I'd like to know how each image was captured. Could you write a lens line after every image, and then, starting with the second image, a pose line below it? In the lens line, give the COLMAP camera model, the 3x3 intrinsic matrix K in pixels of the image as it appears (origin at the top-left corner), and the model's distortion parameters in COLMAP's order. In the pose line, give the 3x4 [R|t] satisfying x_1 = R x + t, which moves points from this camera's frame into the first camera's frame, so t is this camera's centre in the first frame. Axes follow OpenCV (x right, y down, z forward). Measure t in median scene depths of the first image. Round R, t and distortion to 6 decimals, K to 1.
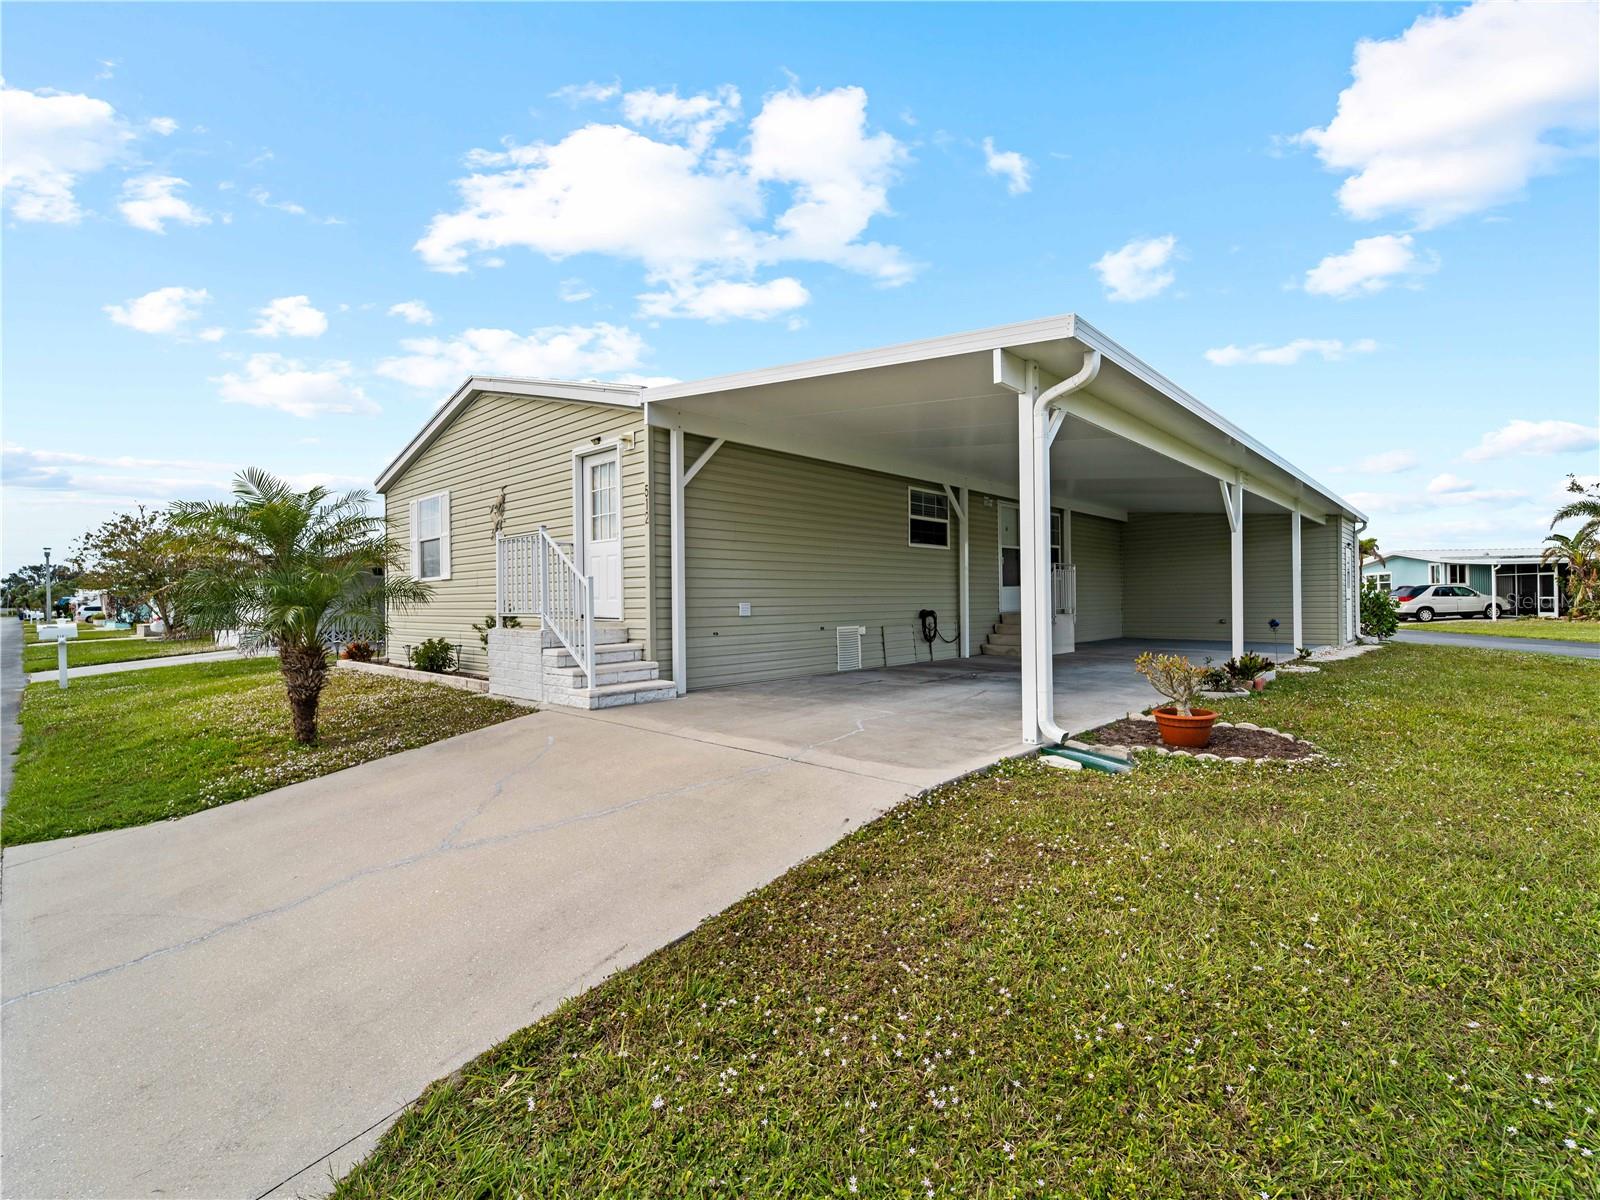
lens RADIAL K [[741.3, 0, 800.0], [0, 741.3, 600.0], [0, 0, 1]] dist [-0.001157, -0.000201]
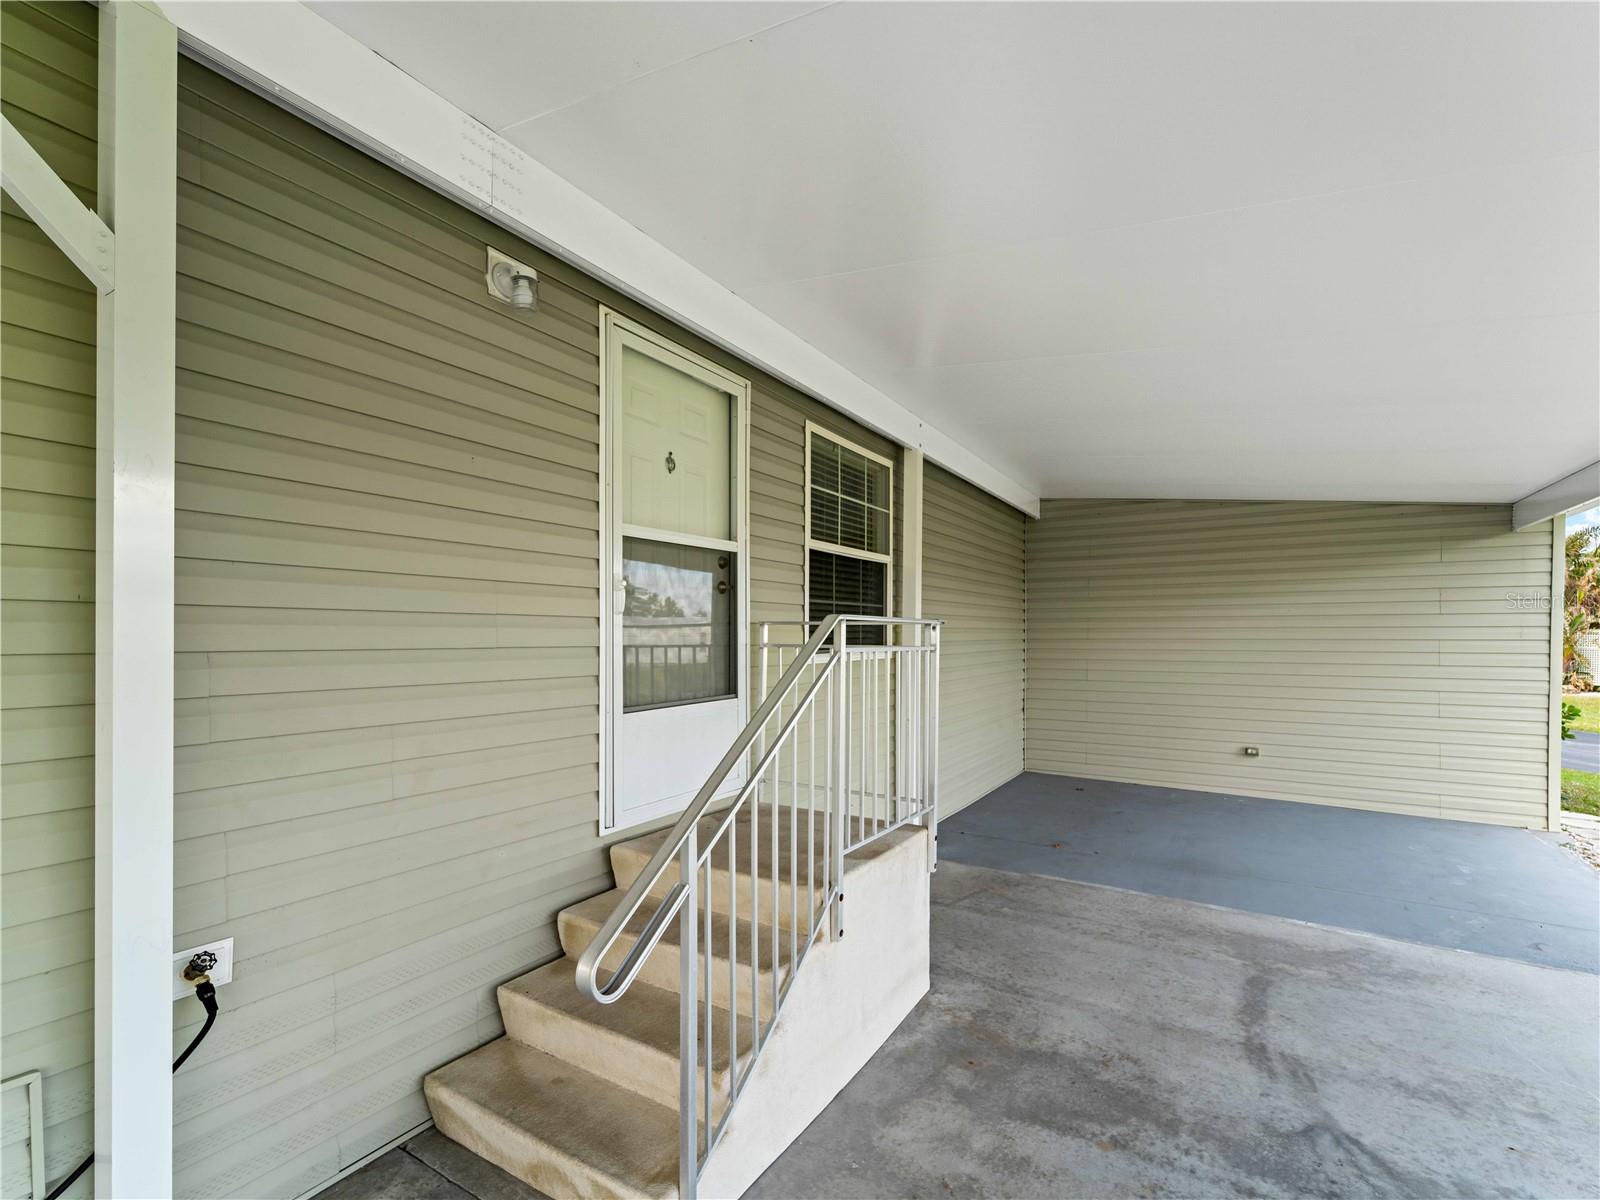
lens RADIAL K [[736.1, 0, 801.7], [0, 736.1, 639.3], [0, 0, 1]] dist [0.000533, -0.000995]
pose [[0.980351, 0.016985, 0.196528, 0.445149], [-0.019015, 0.999784, 0.008447, -0.068355], [-0.196342, -0.012018, 0.980462, 1.227557]]
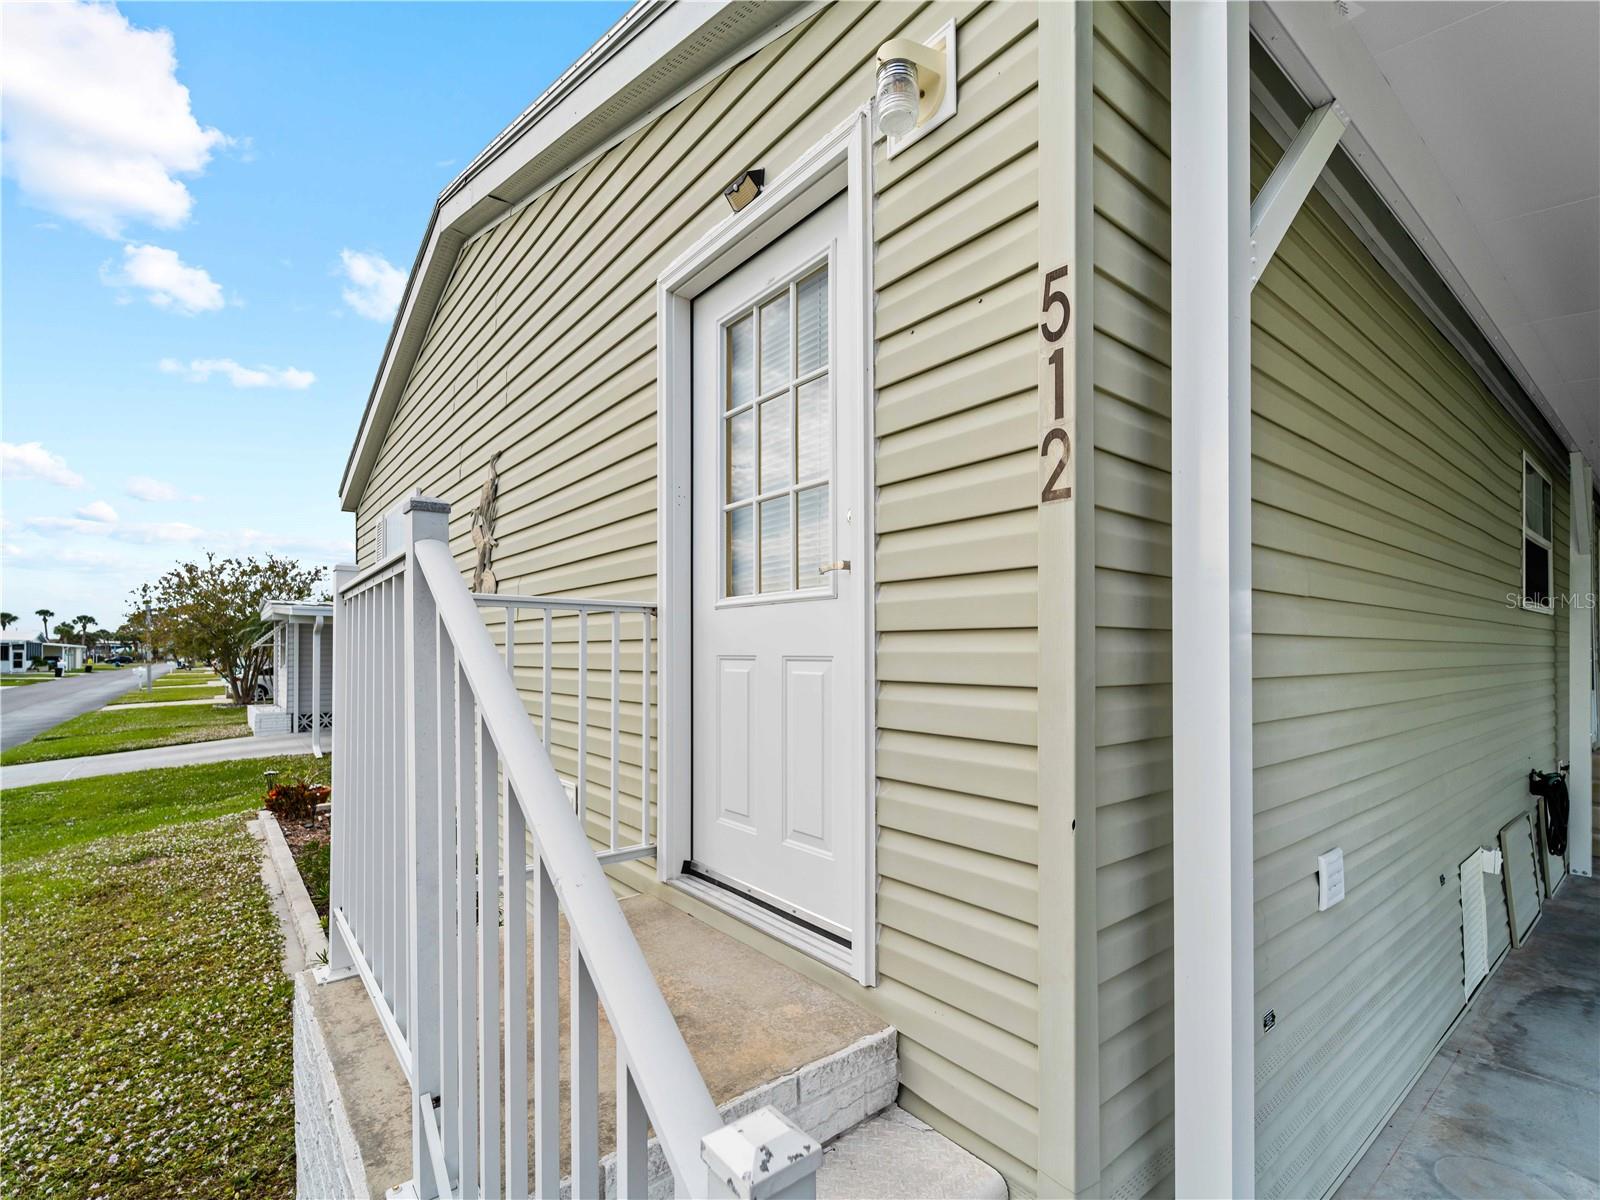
lens RADIAL K [[736.1, 0, 801.7], [0, 736.1, 639.3], [0, 0, 1]] dist [0.000533, -0.000995]
pose [[0.990015, 0.008264, -0.140718, -0.220856], [-0.010550, 0.999824, -0.015505, -0.062665], [0.140565, 0.016835, 0.989928, 0.761155]]
